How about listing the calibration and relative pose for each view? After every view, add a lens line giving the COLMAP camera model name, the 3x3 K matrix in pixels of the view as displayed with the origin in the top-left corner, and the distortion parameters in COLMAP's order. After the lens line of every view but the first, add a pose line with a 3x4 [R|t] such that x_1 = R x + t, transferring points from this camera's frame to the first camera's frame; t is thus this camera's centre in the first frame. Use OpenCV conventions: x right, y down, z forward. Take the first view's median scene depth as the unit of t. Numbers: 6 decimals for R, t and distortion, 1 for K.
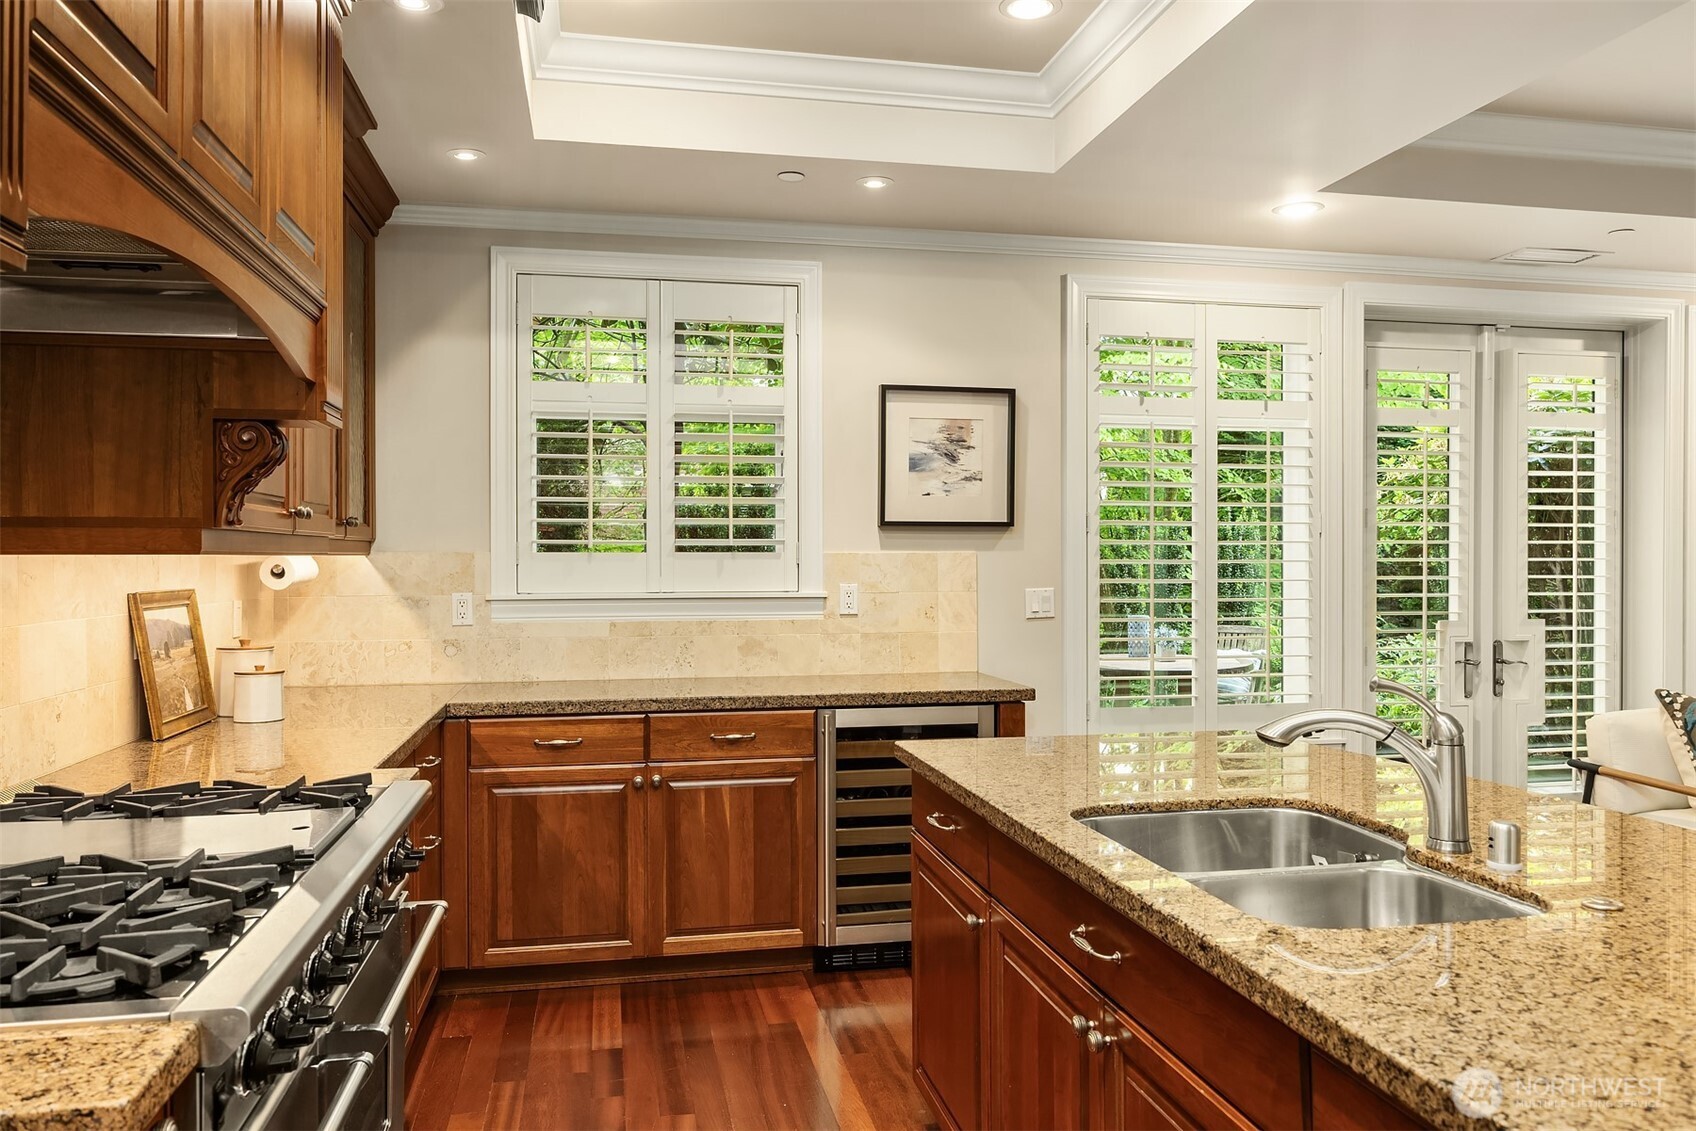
lens RADIAL K [[1229.6, 0, 848.0], [0, 1229.6, 565.5], [0, 0, 1]] dist [-0.001443, -0.001236]
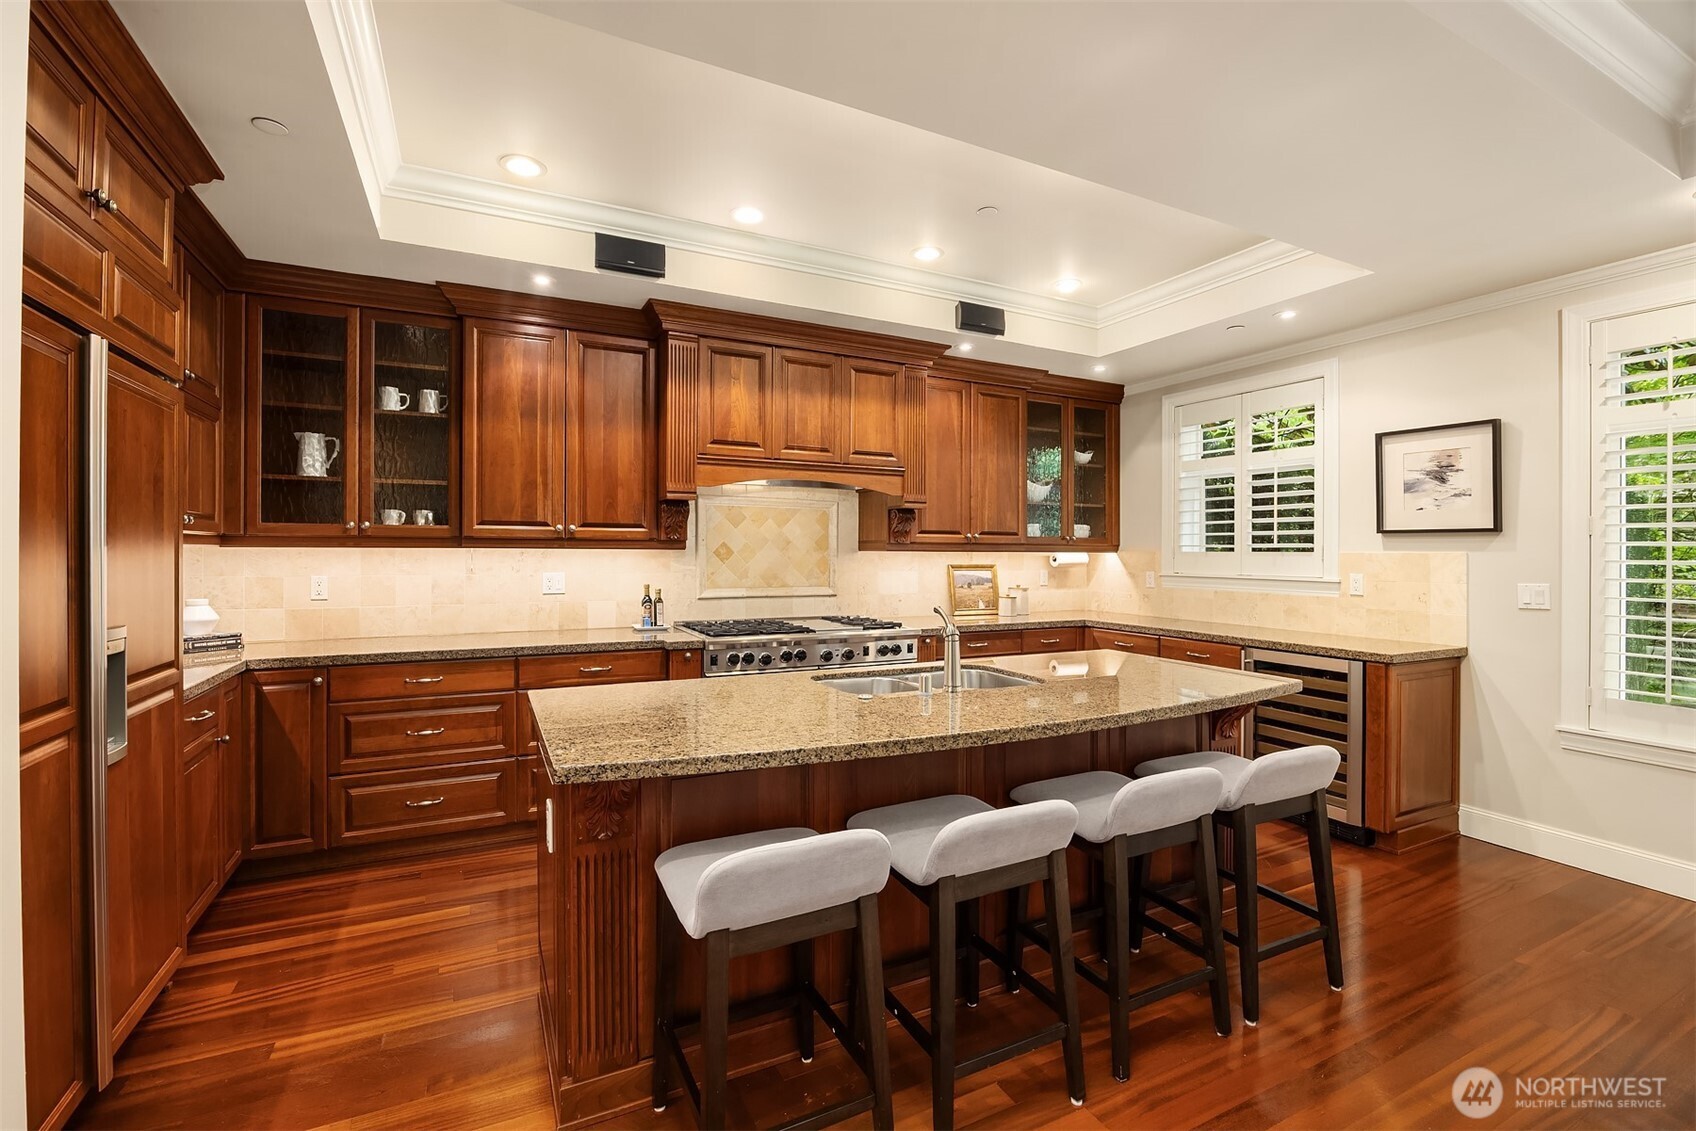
lens RADIAL K [[734.4, 0, 853.1], [0, 734.4, 552.3], [0, 0, 1]] dist [-0.001189, -0.000136]
pose [[0.272150, 0.004208, -0.962246, 0.711103], [-0.013861, 0.999904, 0.000453, -0.002959], [0.962155, 0.013214, 0.272182, 0.204724]]
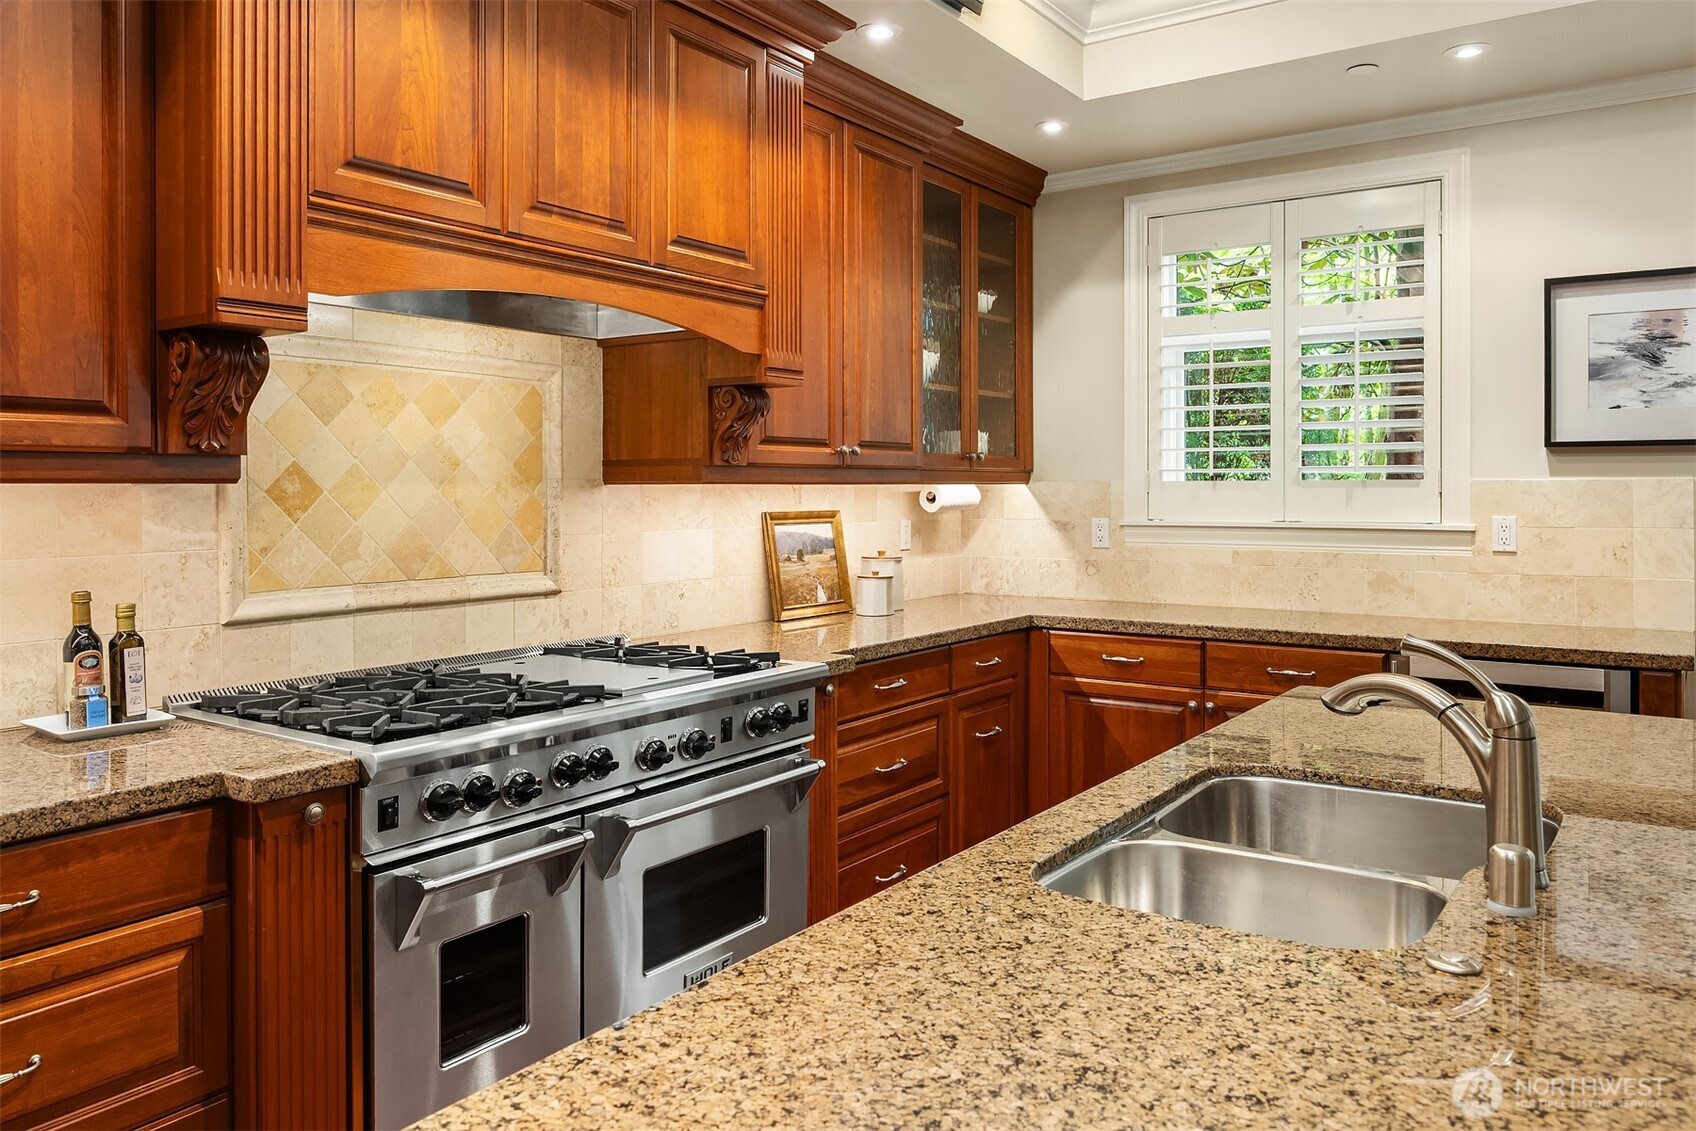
lens RADIAL K [[1215.0, 0, 848.2], [0, 1215.0, 495.9], [0, 0, 1]] dist [-0.000255, 0.003631]
pose [[0.690812, 0.004691, -0.723019, 0.314810], [-0.003423, 0.999989, 0.003218, -0.000339], [0.723027, 0.000252, 0.690820, 0.088136]]
